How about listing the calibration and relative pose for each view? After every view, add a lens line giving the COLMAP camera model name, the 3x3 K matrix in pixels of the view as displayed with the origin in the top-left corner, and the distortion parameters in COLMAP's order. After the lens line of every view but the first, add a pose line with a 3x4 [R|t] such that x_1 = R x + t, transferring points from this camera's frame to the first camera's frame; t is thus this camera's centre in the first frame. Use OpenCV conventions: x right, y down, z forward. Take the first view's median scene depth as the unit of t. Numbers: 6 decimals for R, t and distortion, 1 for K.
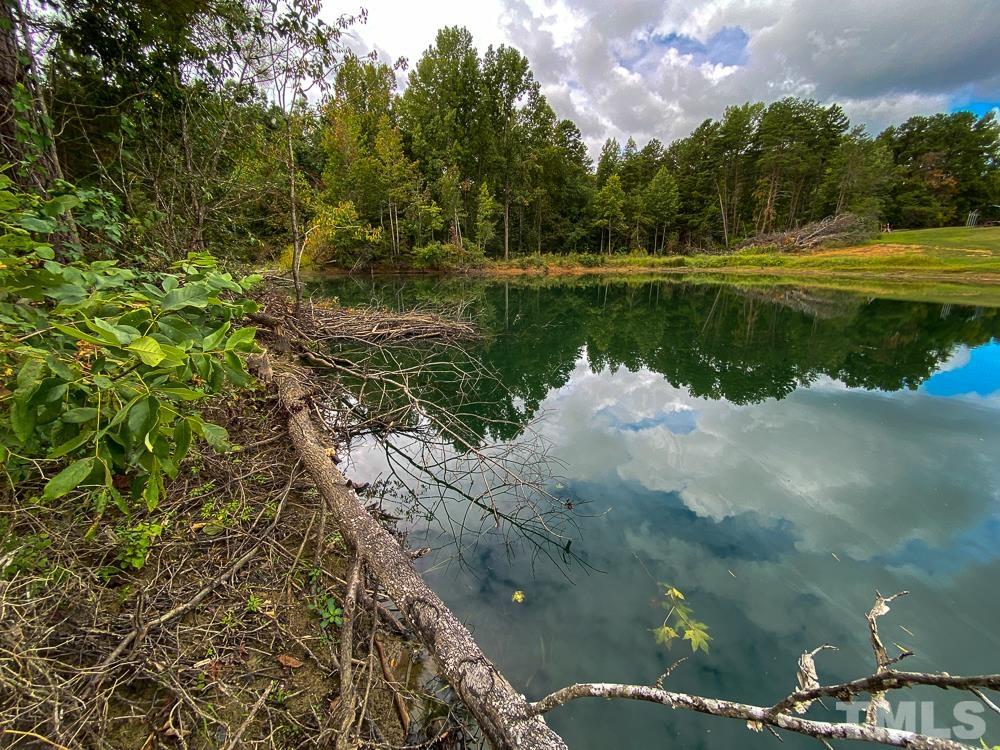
lens RADIAL K [[357.1, 0, 508.0], [0, 357.1, 379.5], [0, 0, 1]] dist [-0.000068, -0.000208]
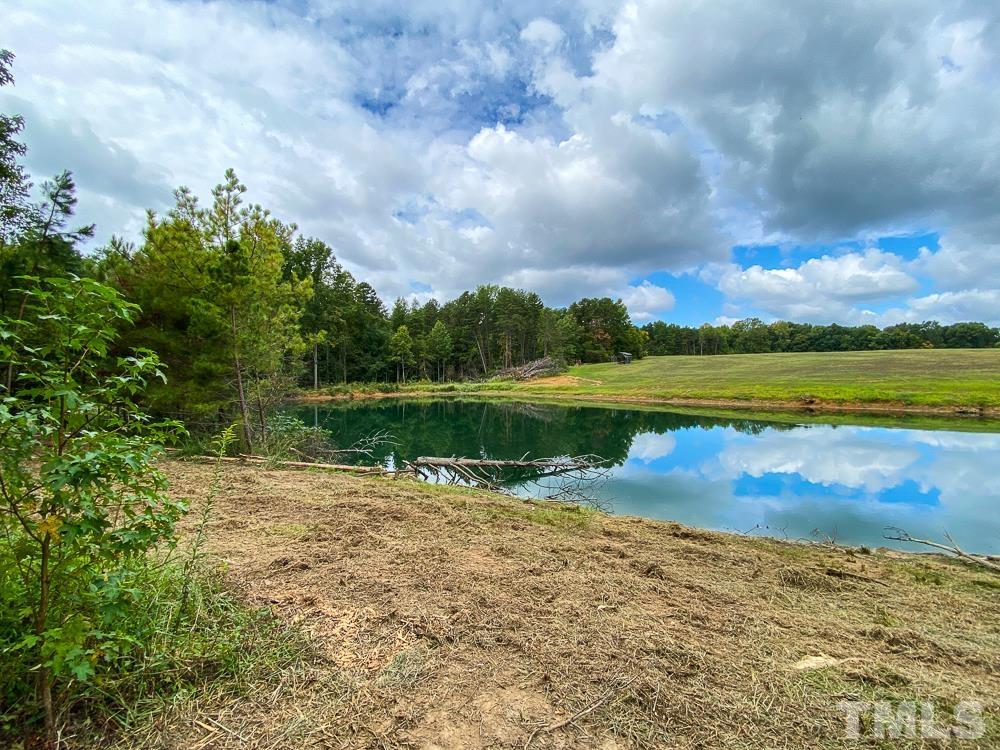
lens RADIAL K [[402.0, 0, 503.7], [0, 402.0, 373.7], [0, 0, 1]] dist [0.023170, -0.000027]
pose [[0.896441, -0.002654, 0.443155, -0.037735], [0.139992, 0.950474, -0.277492, 0.078905], [-0.420471, 0.310793, 0.852415, -0.408796]]
